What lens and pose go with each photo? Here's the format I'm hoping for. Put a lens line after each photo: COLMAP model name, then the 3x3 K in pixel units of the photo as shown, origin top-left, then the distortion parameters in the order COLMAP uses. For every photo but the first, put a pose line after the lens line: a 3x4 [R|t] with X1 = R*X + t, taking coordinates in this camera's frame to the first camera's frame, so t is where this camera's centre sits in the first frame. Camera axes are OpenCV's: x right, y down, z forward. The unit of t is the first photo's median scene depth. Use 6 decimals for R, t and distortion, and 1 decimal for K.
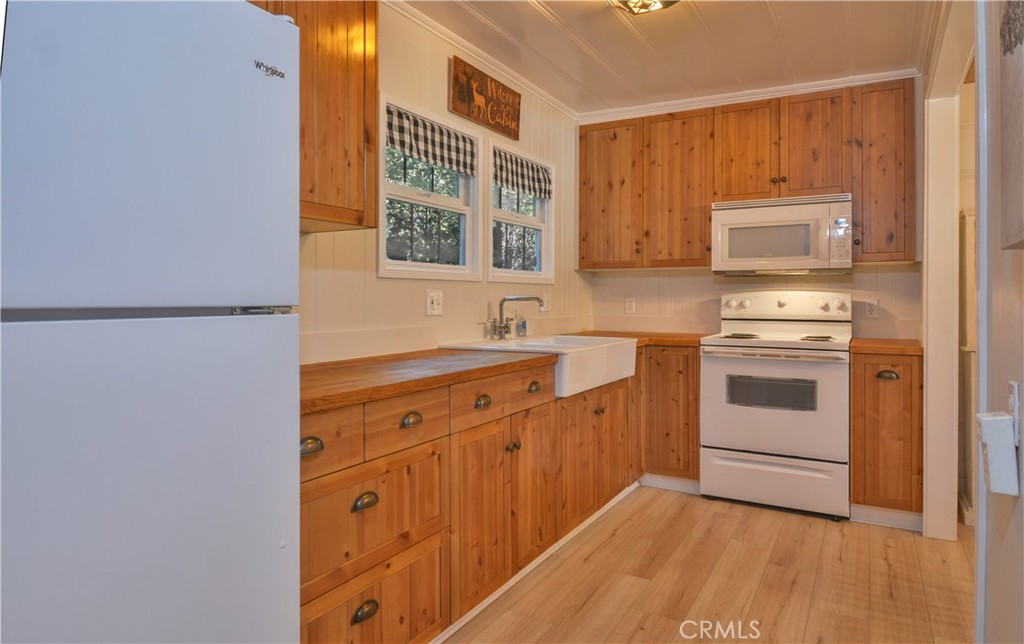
lens RADIAL K [[626.9, 0, 510.4], [0, 626.9, 304.7], [0, 0, 1]] dist [-0.001324, -0.000323]
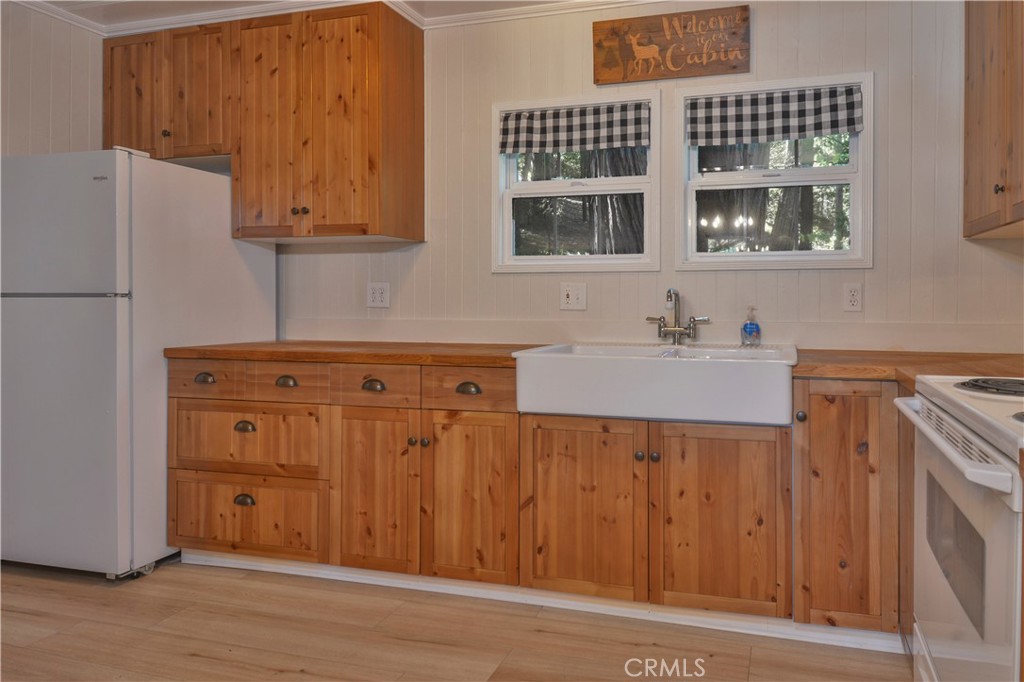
lens RADIAL K [[622.8, 0, 627.8], [0, 622.8, 308.4], [0, 0, 1]] dist [0.001193, 0.001390]
pose [[0.274102, 0.011315, -0.961634, 0.743835], [-0.011667, 0.999896, 0.008440, 0.005381], [0.961630, 0.008906, 0.274206, 0.758311]]
